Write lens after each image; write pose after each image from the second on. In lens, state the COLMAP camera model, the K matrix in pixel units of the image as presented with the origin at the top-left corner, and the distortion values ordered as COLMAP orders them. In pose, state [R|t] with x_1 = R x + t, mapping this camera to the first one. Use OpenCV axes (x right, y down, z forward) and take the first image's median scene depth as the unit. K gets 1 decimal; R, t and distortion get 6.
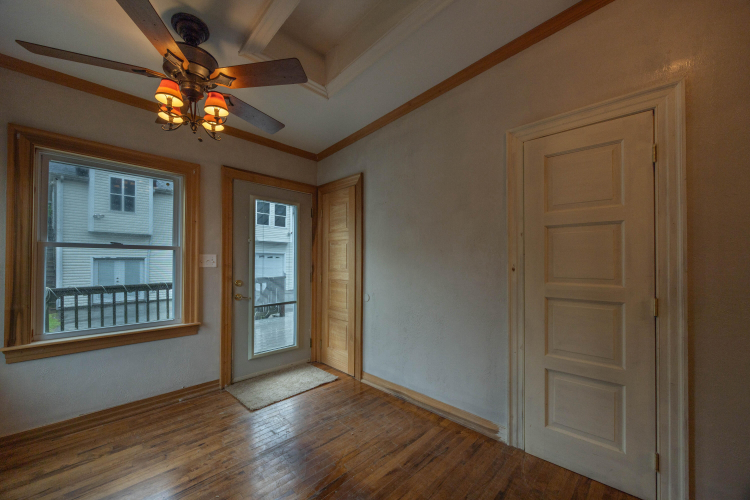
lens RADIAL K [[293.2, 0, 374.5], [0, 293.2, 258.5], [0, 0, 1]] dist [-0.000408, -0.000045]
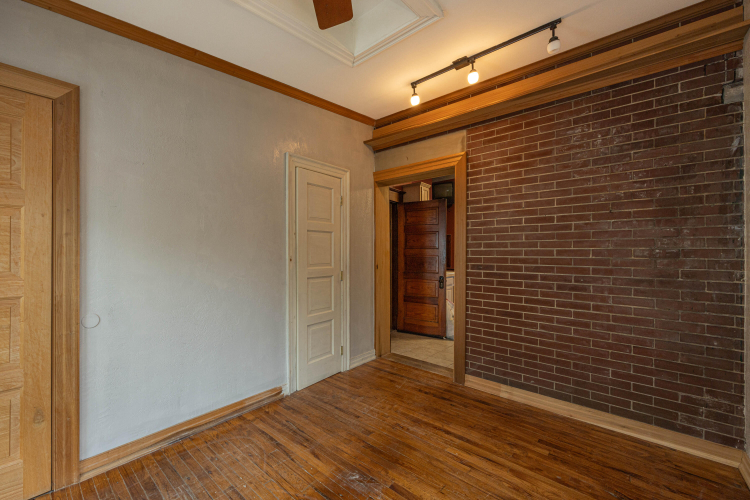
lens RADIAL K [[298.3, 0, 335.7], [0, 298.3, 250.7], [0, 0, 1]] dist [0.000195, 0.000061]
pose [[-0.006002, 0.003077, 0.999977, -0.673293], [-0.010106, 0.999944, -0.003137, -0.001109], [-0.999931, -0.010124, -0.005971, 0.625089]]
